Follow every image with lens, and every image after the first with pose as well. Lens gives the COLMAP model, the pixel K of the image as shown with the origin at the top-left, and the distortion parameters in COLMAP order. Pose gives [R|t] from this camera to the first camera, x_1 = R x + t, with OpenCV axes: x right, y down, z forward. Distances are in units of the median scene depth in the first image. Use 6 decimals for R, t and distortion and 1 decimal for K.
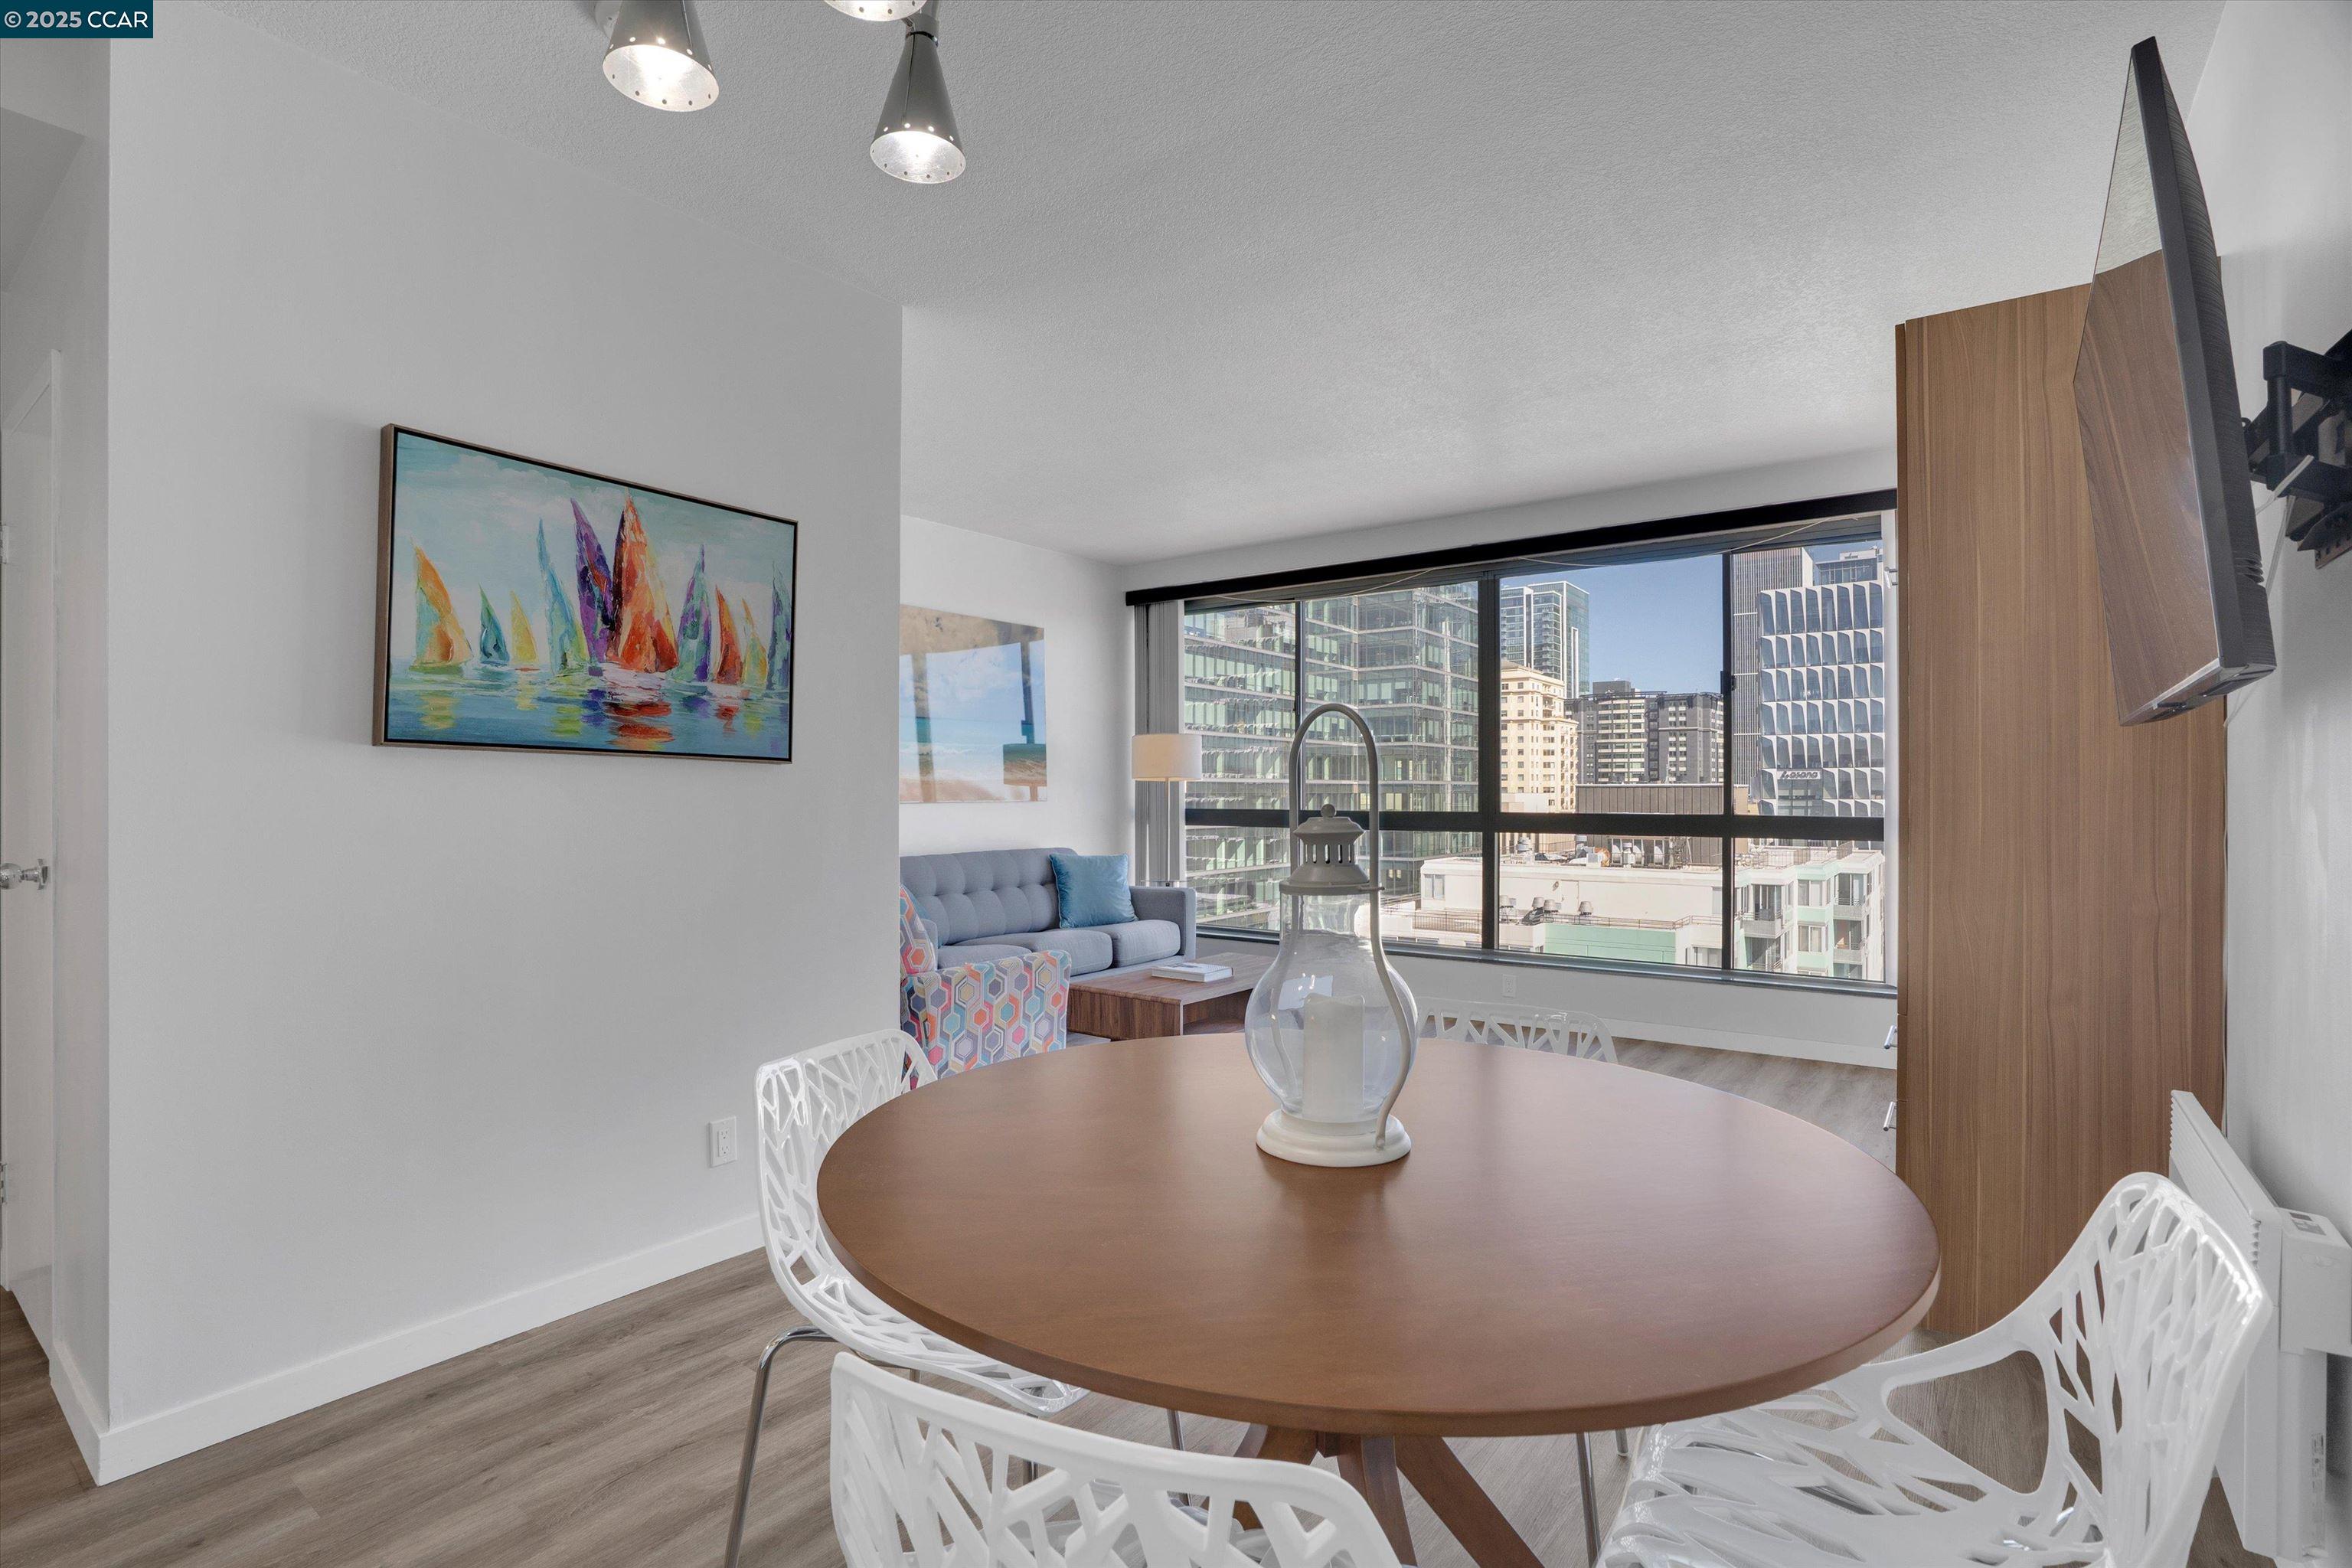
lens RADIAL K [[1077.2, 0, 1127.2], [0, 1077.2, 790.6], [0, 0, 1]] dist [-0.049046, 0.019463]
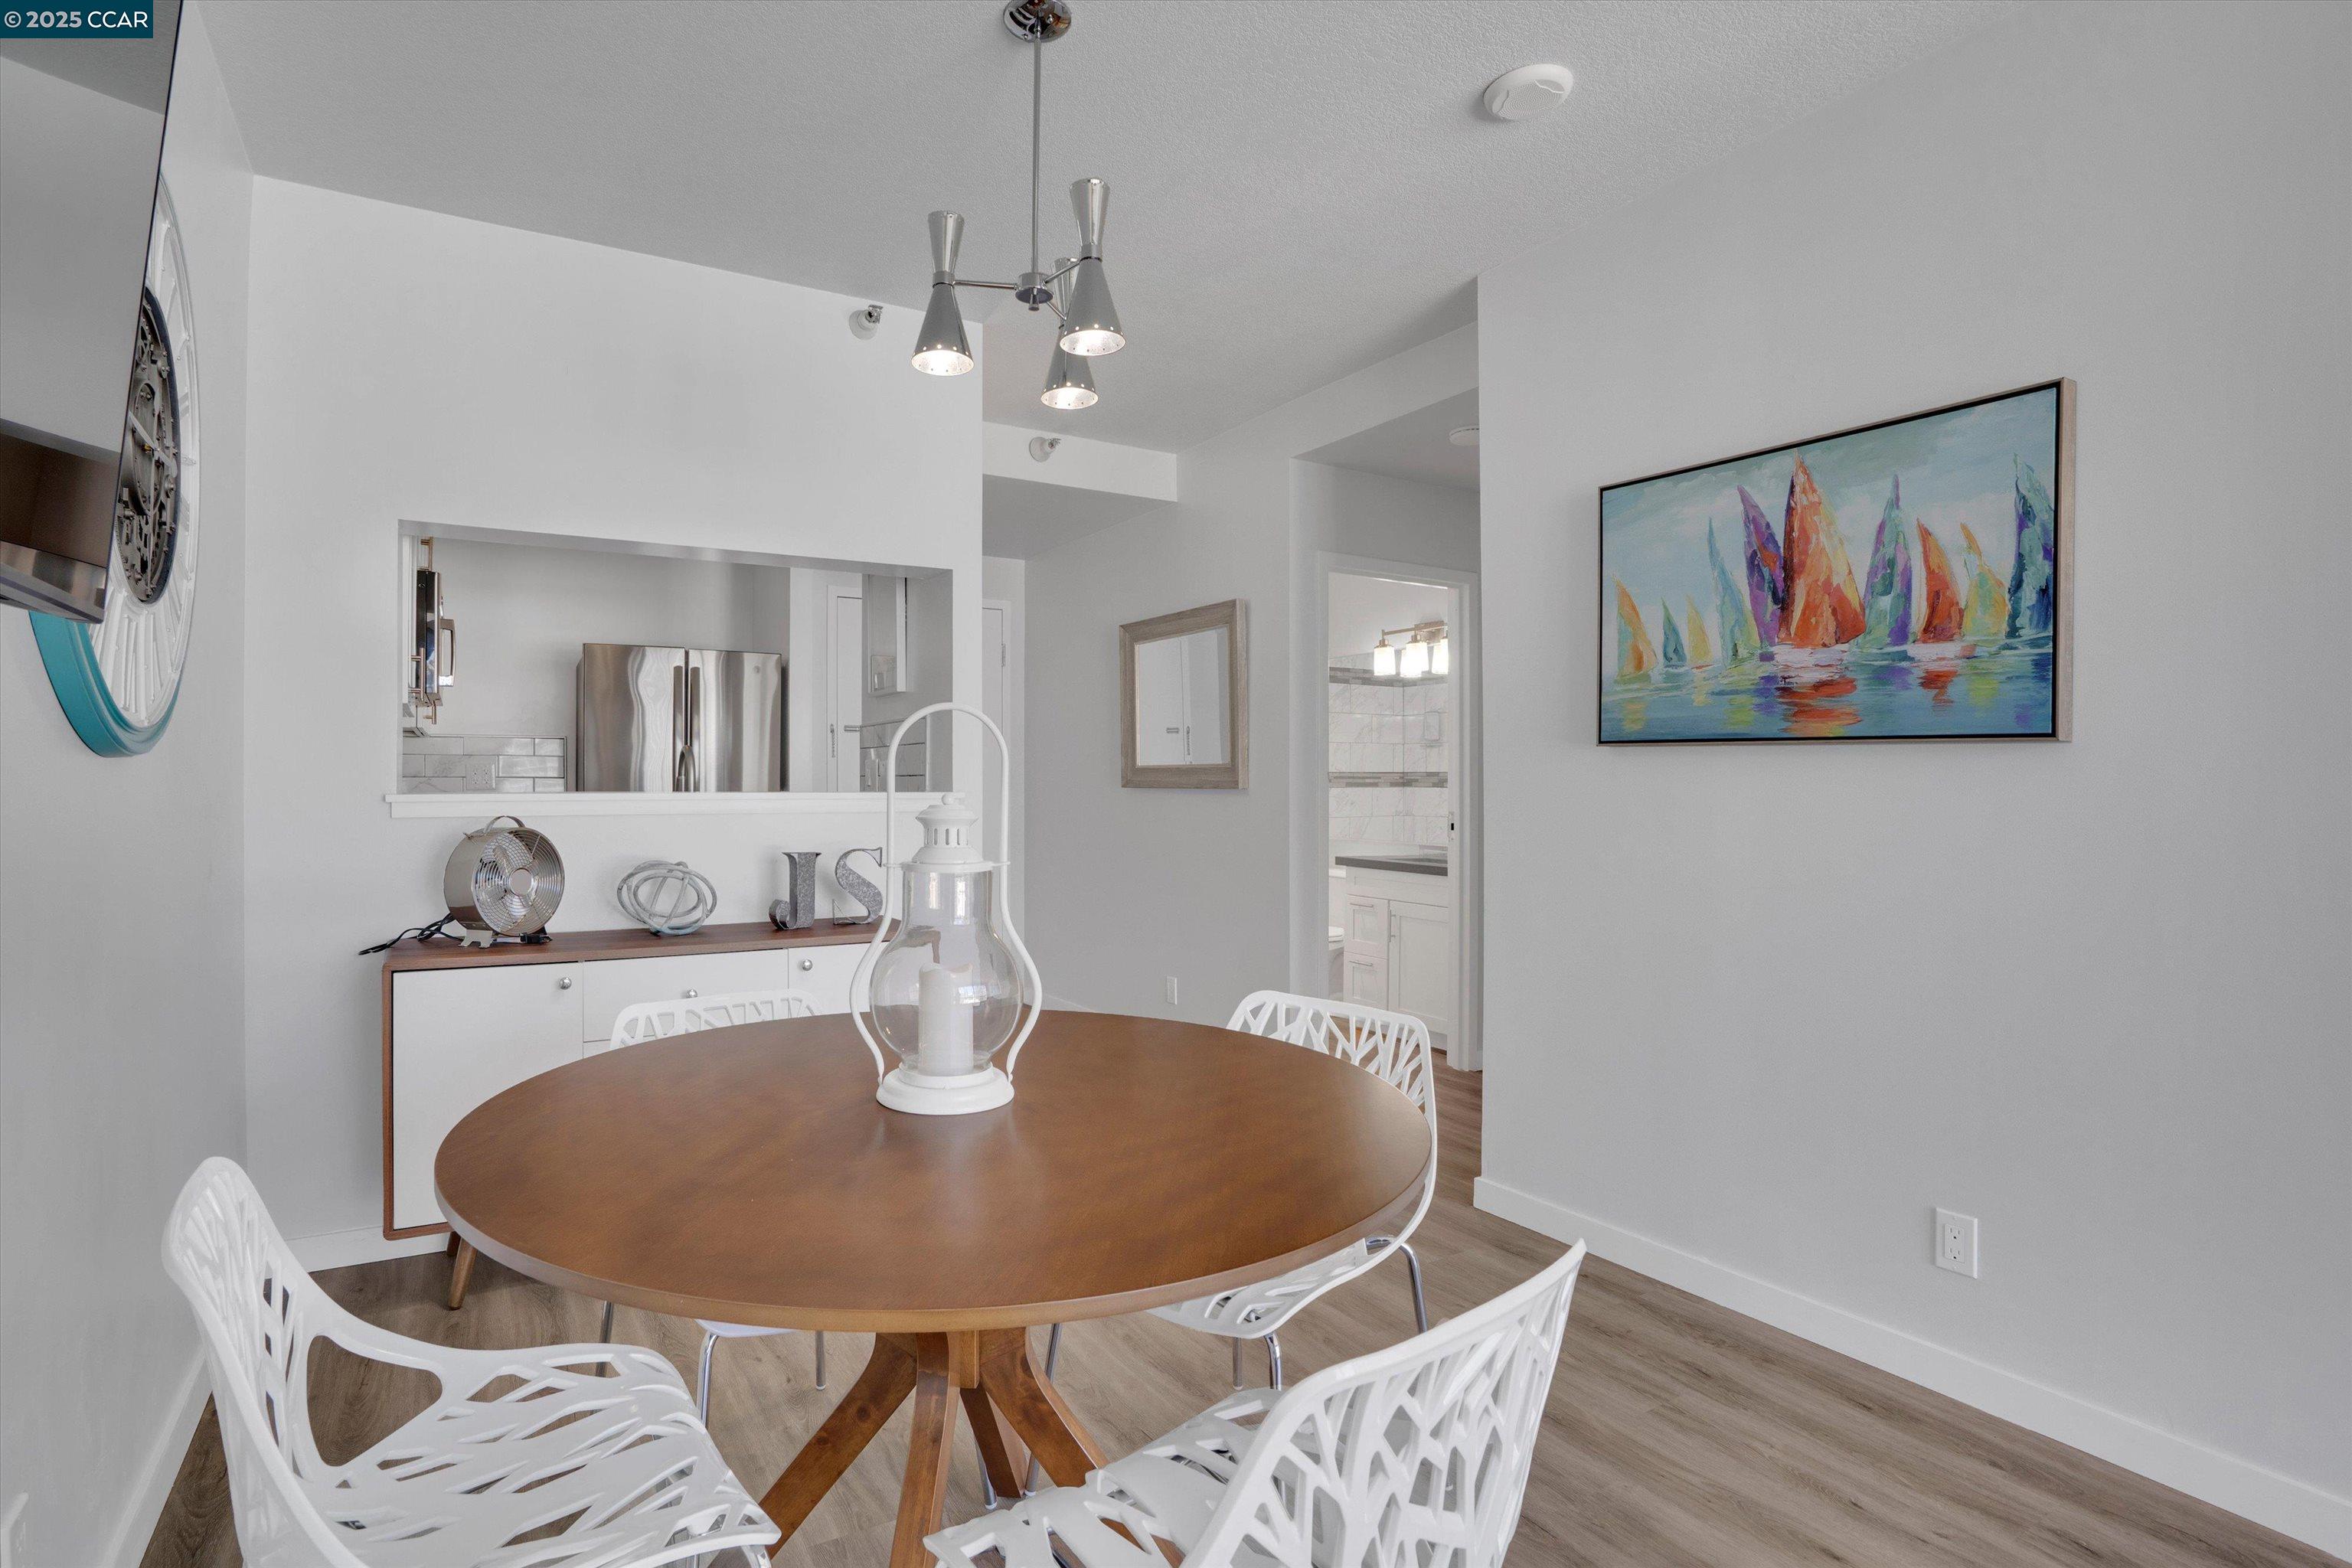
lens RADIAL K [[1127.3, 0, 1138.2], [0, 1127.3, 793.5], [0, 0, 1]] dist [-0.051505, 0.024133]
pose [[-0.330446, 0.006334, -0.943804, 0.591796], [0.003225, 0.999979, 0.005581, 0.002683], [0.943820, -0.001200, -0.330459, 0.758335]]
